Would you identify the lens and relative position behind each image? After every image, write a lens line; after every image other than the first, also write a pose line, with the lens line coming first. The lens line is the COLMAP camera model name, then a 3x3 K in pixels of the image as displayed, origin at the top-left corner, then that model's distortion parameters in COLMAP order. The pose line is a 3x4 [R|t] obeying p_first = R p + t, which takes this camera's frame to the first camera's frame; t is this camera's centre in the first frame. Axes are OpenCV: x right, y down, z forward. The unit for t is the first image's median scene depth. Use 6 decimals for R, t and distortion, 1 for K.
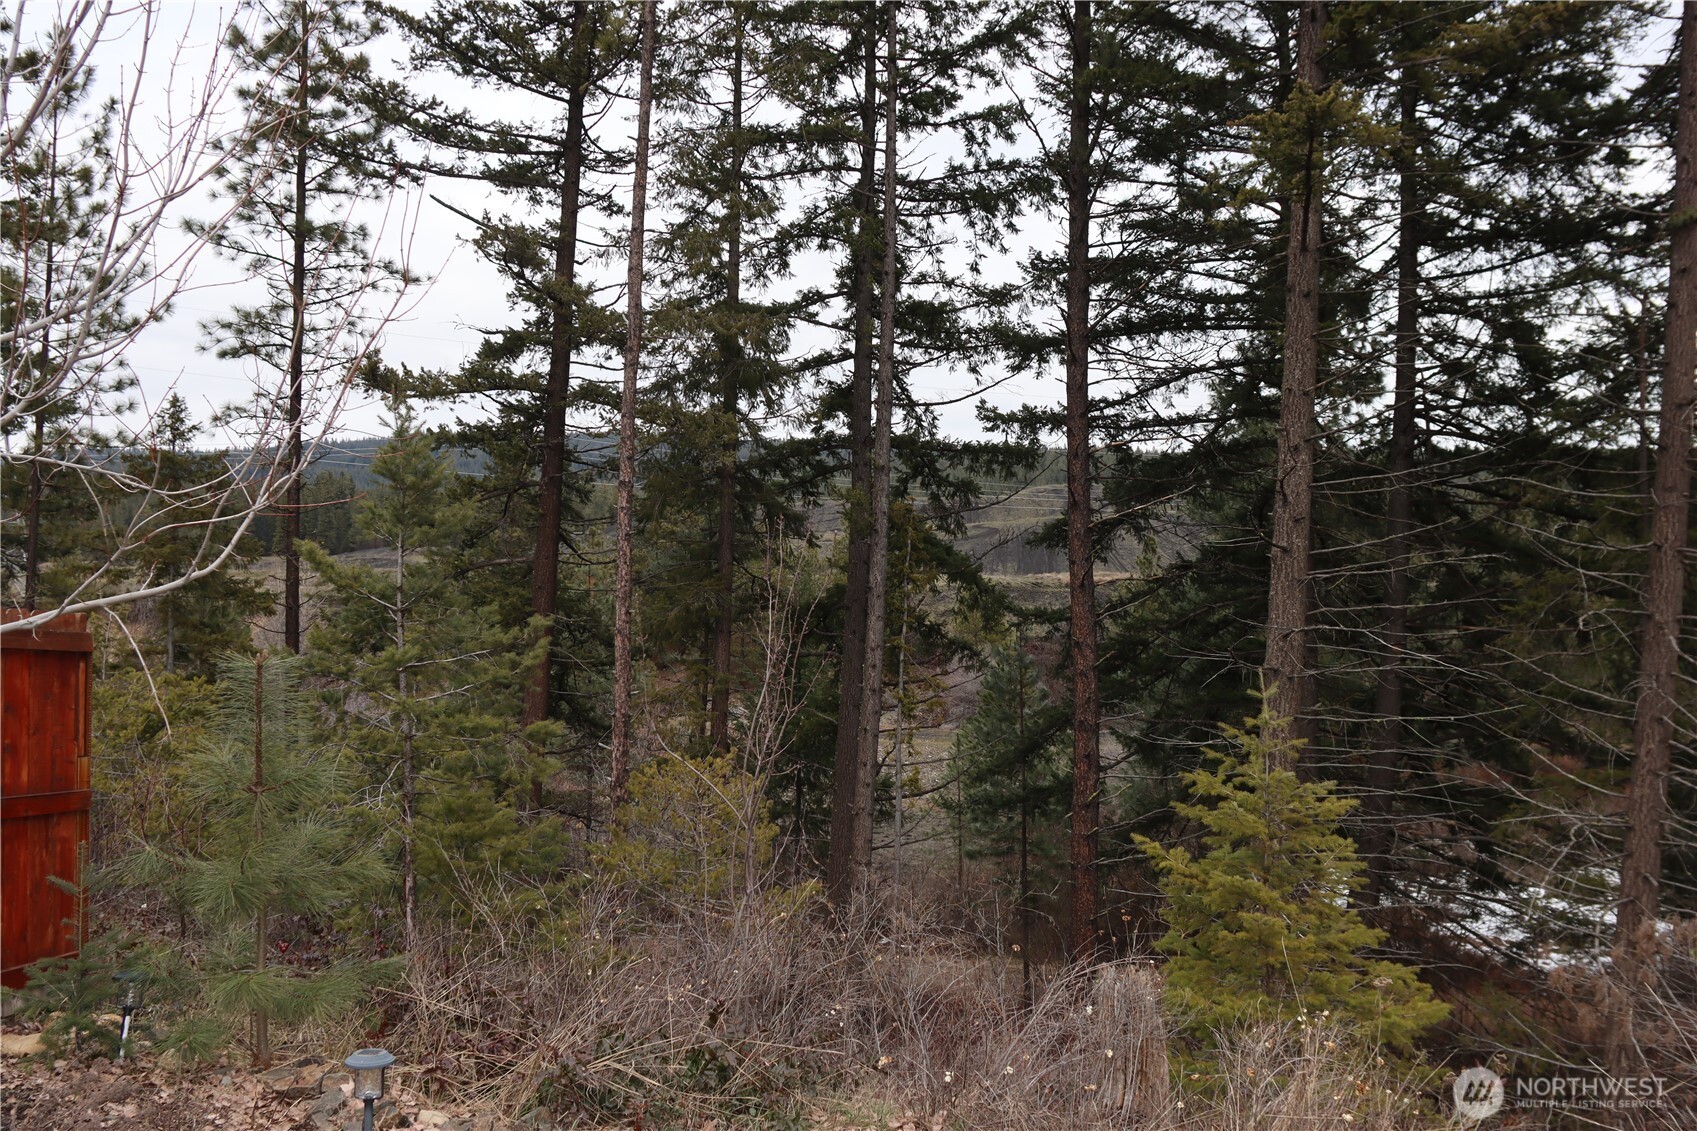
lens RADIAL K [[1349.6, 0, 852.5], [0, 1349.6, 562.7], [0, 0, 1]] dist [-0.094868, 0.071687]
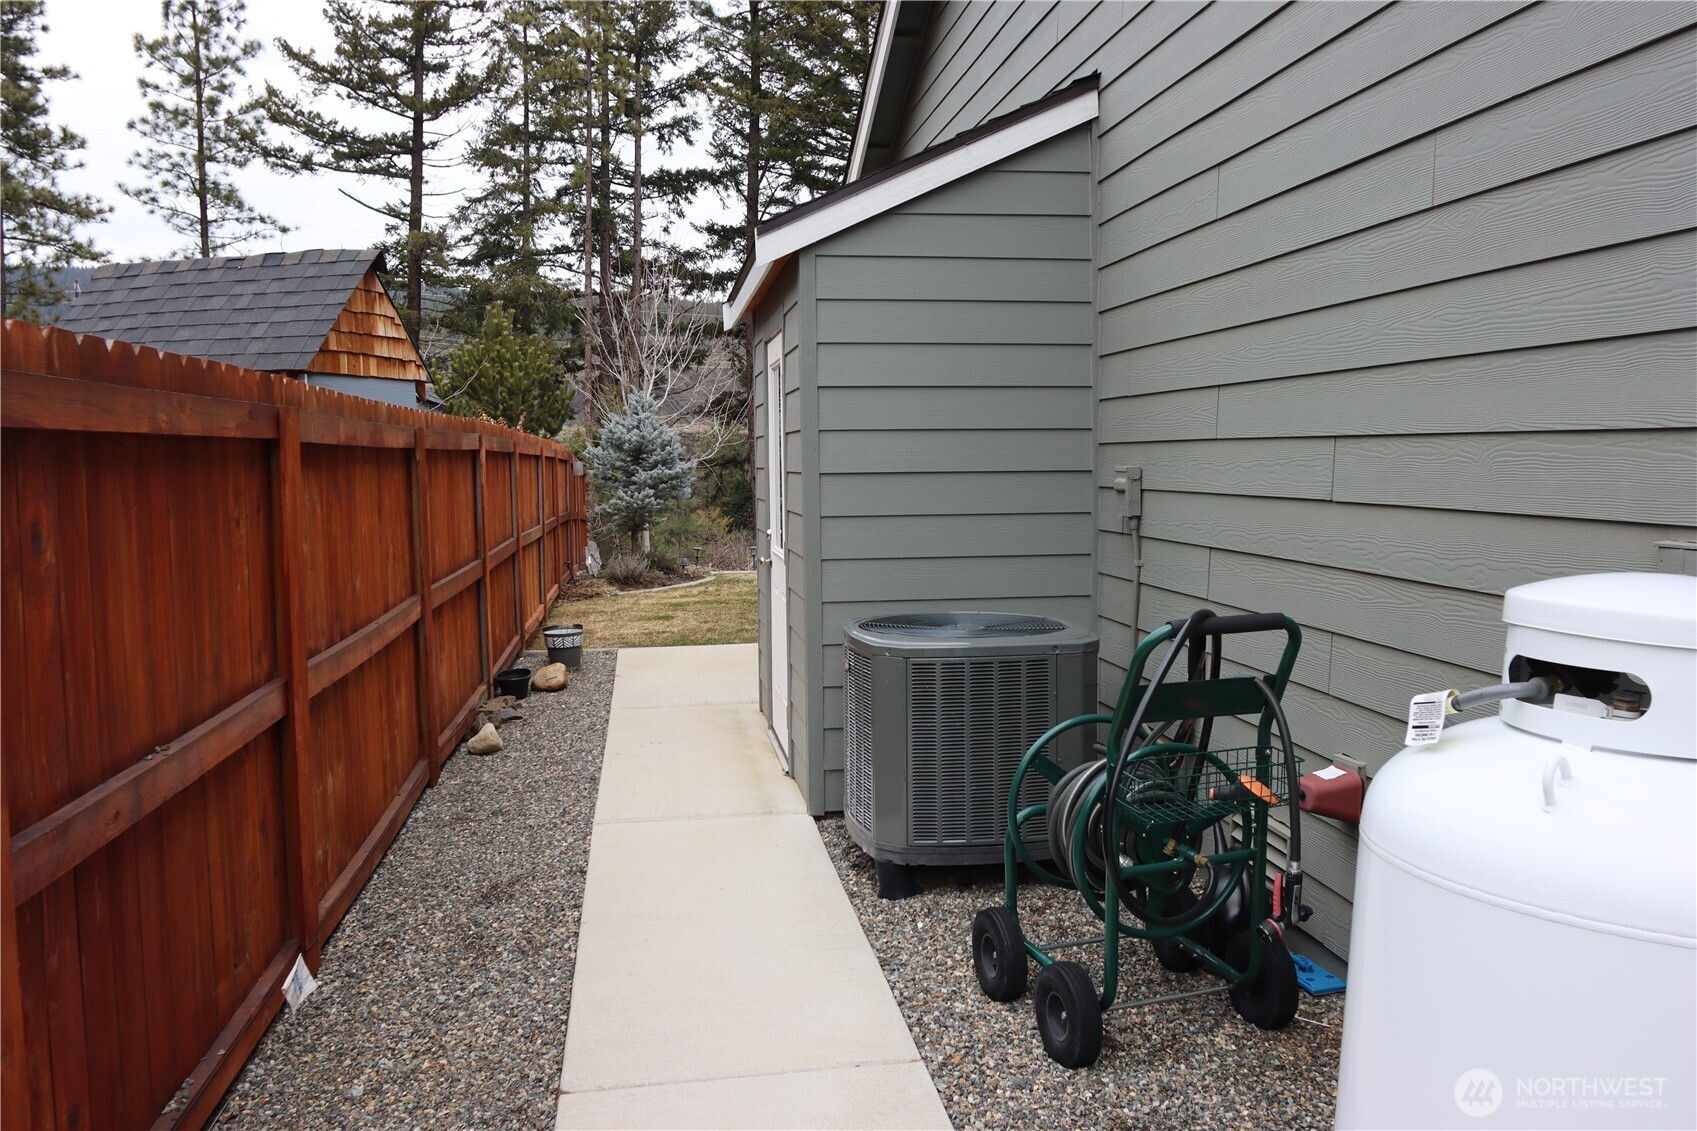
lens RADIAL K [[1333.5, 0, 842.7], [0, 1333.5, 568.0], [0, 0, 1]] dist [-0.094953, 0.059916]
pose [[0.946919, -0.035557, 0.319501, -0.216735], [-0.001937, 0.993215, 0.116275, -0.018244], [-0.321467, -0.110721, 0.940425, -0.513313]]
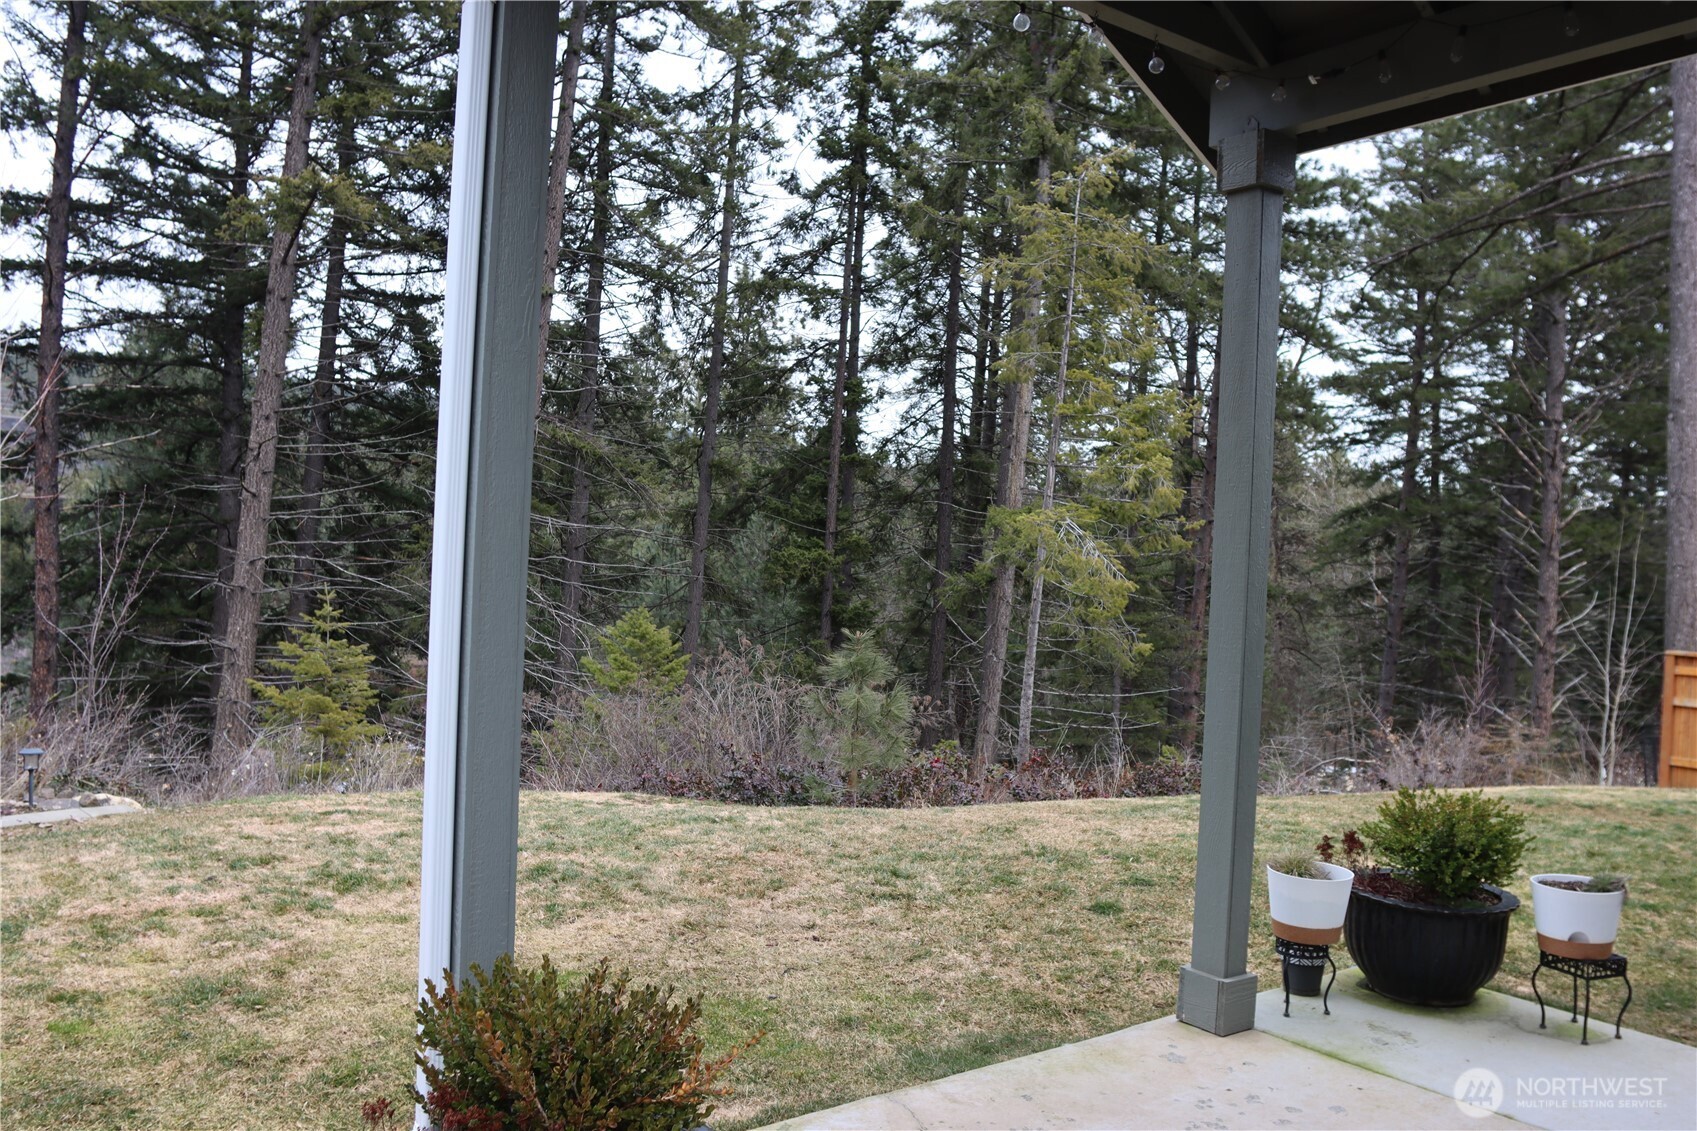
lens RADIAL K [[1333.5, 0, 842.7], [0, 1333.5, 568.0], [0, 0, 1]] dist [-0.094953, 0.059916]
pose [[0.684874, 0.029061, 0.728082, -0.126577], [-0.071329, 0.997079, 0.027299, -0.008827], [-0.725162, -0.070630, 0.684946, -0.172161]]
